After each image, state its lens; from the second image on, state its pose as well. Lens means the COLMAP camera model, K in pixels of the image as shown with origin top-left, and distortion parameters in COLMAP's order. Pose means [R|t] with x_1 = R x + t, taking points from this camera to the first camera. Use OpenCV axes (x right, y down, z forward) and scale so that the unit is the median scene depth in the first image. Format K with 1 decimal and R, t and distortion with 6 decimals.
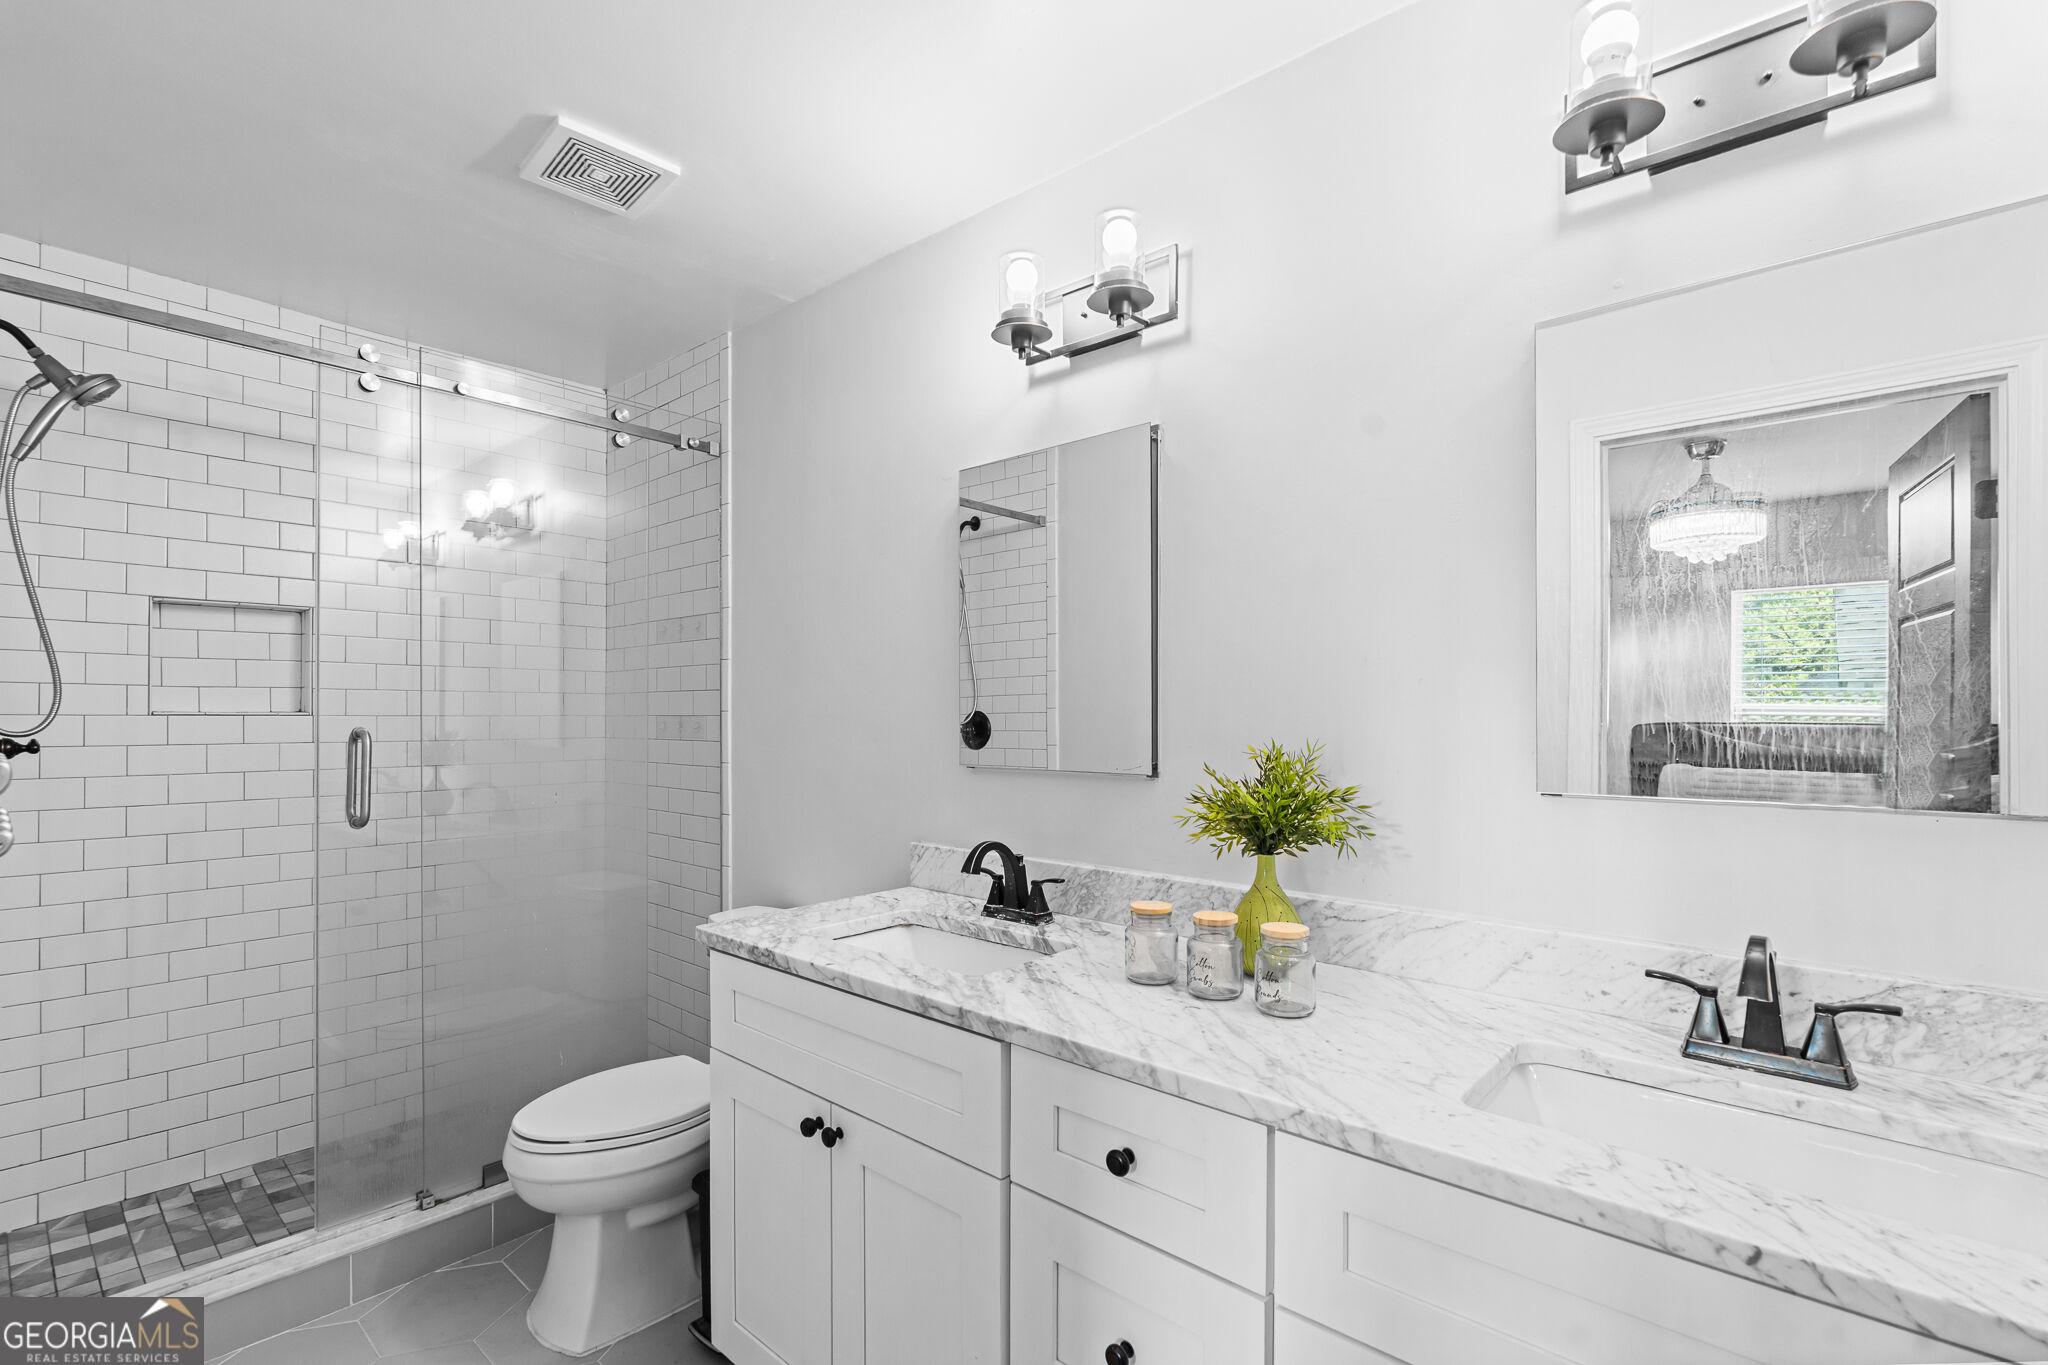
lens RADIAL K [[936.1, 0, 1024.8], [0, 936.1, 715.9], [0, 0, 1]] dist [-0.002416, -0.000194]
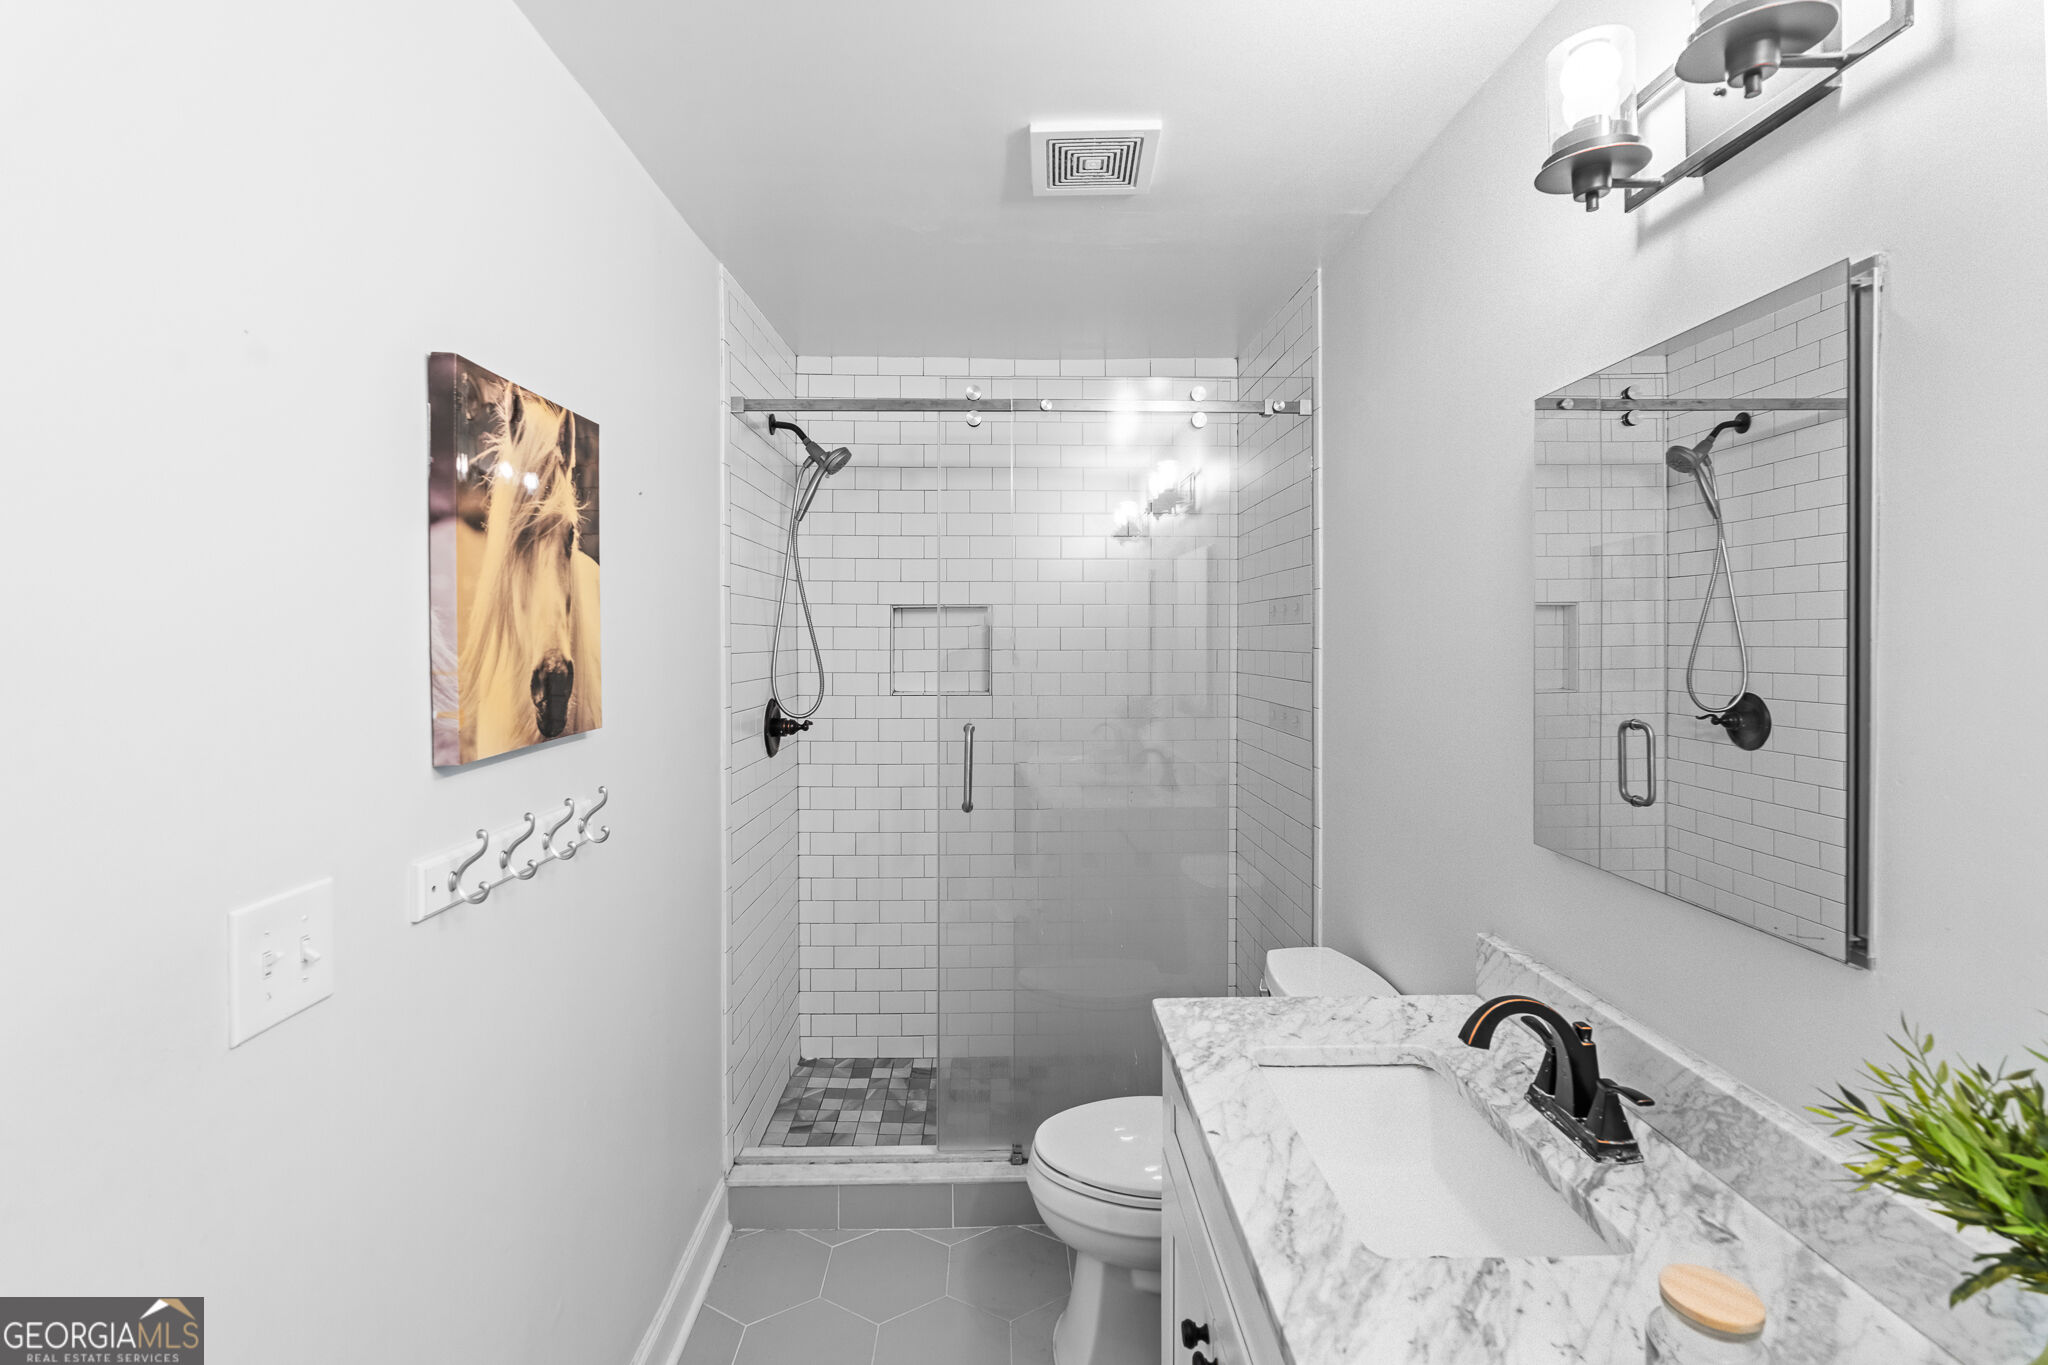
lens RADIAL K [[926.0, 0, 1024.6], [0, 926.0, 645.2], [0, 0, 1]] dist [-0.004312, 0.000688]
pose [[0.679926, 0.005040, -0.733264, 0.172763], [0.002286, 0.999957, 0.008993, -0.098325], [0.733278, -0.007791, 0.679885, 0.298808]]
